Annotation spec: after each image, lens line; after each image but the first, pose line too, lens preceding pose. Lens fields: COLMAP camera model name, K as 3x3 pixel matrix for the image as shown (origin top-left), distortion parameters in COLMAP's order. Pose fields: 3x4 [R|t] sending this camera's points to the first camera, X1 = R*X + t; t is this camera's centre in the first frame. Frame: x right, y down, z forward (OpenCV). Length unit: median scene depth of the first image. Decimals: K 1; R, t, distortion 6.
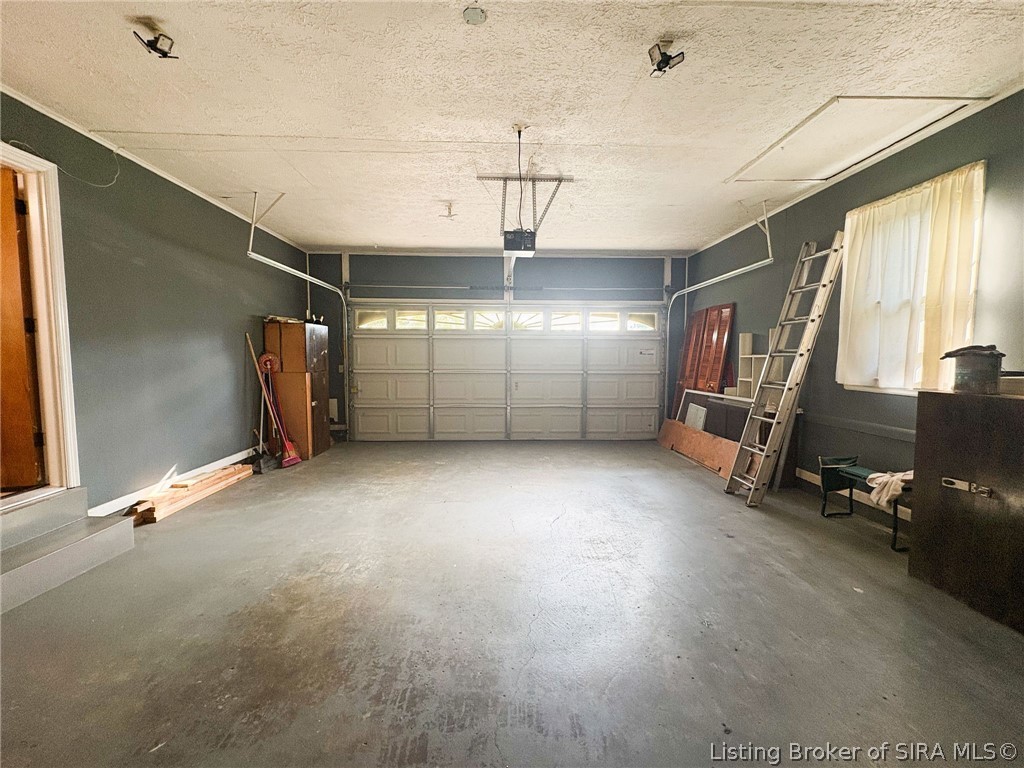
lens RADIAL K [[421.3, 0, 512.0], [0, 421.3, 384.0], [0, 0, 1]] dist [-0.016845, -0.000109]
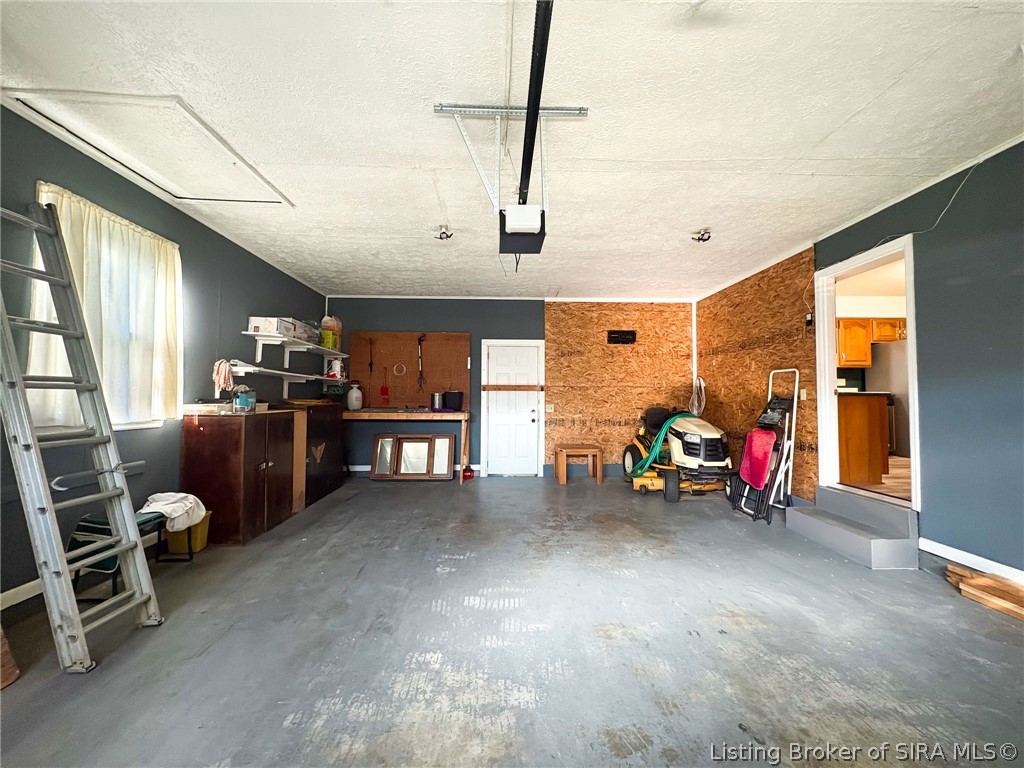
lens RADIAL K [[421.3, 0, 512.0], [0, 421.3, 384.0], [0, 0, 1]] dist [-0.016845, -0.000109]
pose [[-0.999993, -0.001928, 0.003299, 0.035812], [-0.001803, 0.999292, 0.037588, -0.144859], [-0.003369, 0.037582, -0.999288, 2.367244]]
